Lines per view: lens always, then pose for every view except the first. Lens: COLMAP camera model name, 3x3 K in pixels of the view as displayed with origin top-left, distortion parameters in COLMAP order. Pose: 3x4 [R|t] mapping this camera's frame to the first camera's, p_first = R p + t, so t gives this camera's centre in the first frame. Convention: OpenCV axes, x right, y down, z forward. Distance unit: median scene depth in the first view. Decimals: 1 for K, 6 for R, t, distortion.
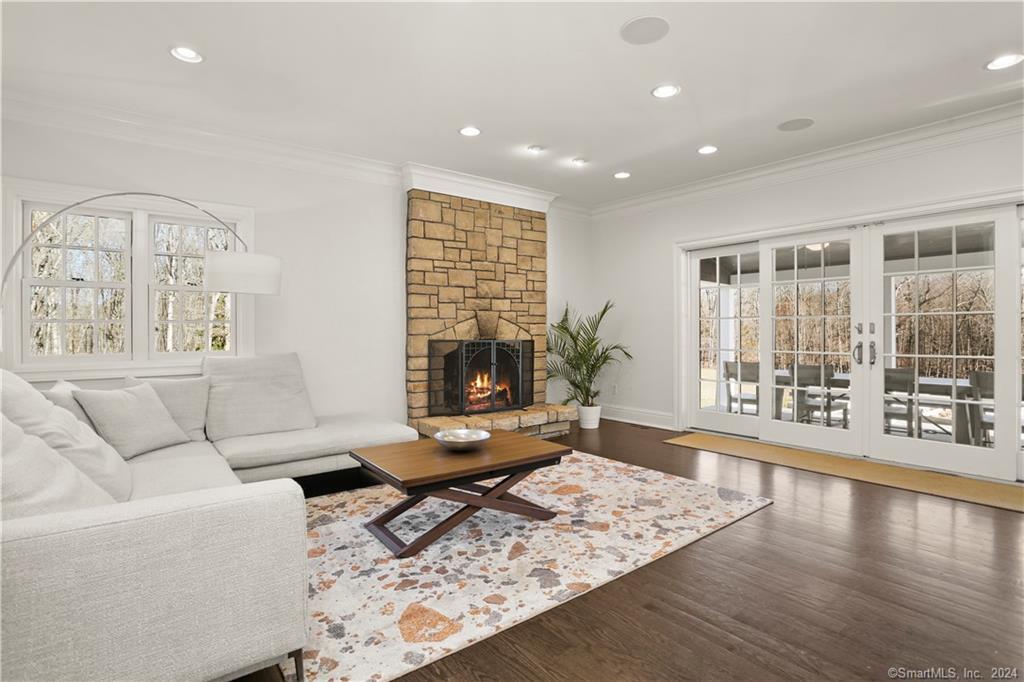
lens RADIAL K [[503.8, 0, 515.6], [0, 503.8, 331.2], [0, 0, 1]] dist [-0.028911, 0.000235]
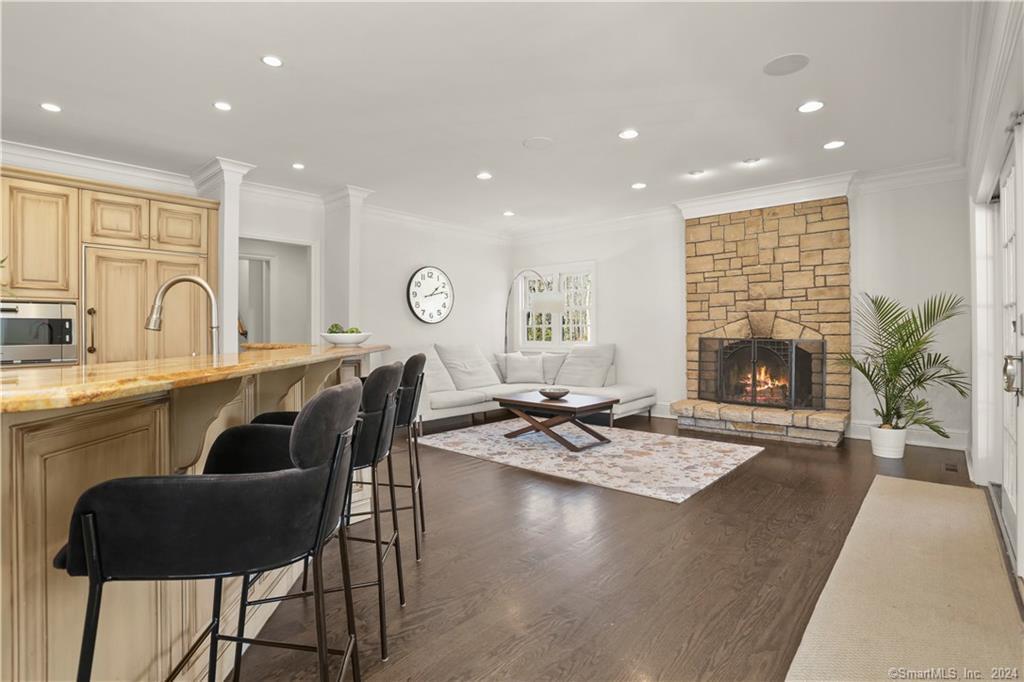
lens RADIAL K [[503.8, 0, 515.9], [0, 503.8, 338.2], [0, 0, 1]] dist [-0.028911, 0.000235]
pose [[0.188633, 0.019679, -0.981850, 0.896767], [0.006862, 0.999748, 0.021356, -0.010169], [0.982024, -0.010766, 0.188450, 0.300362]]
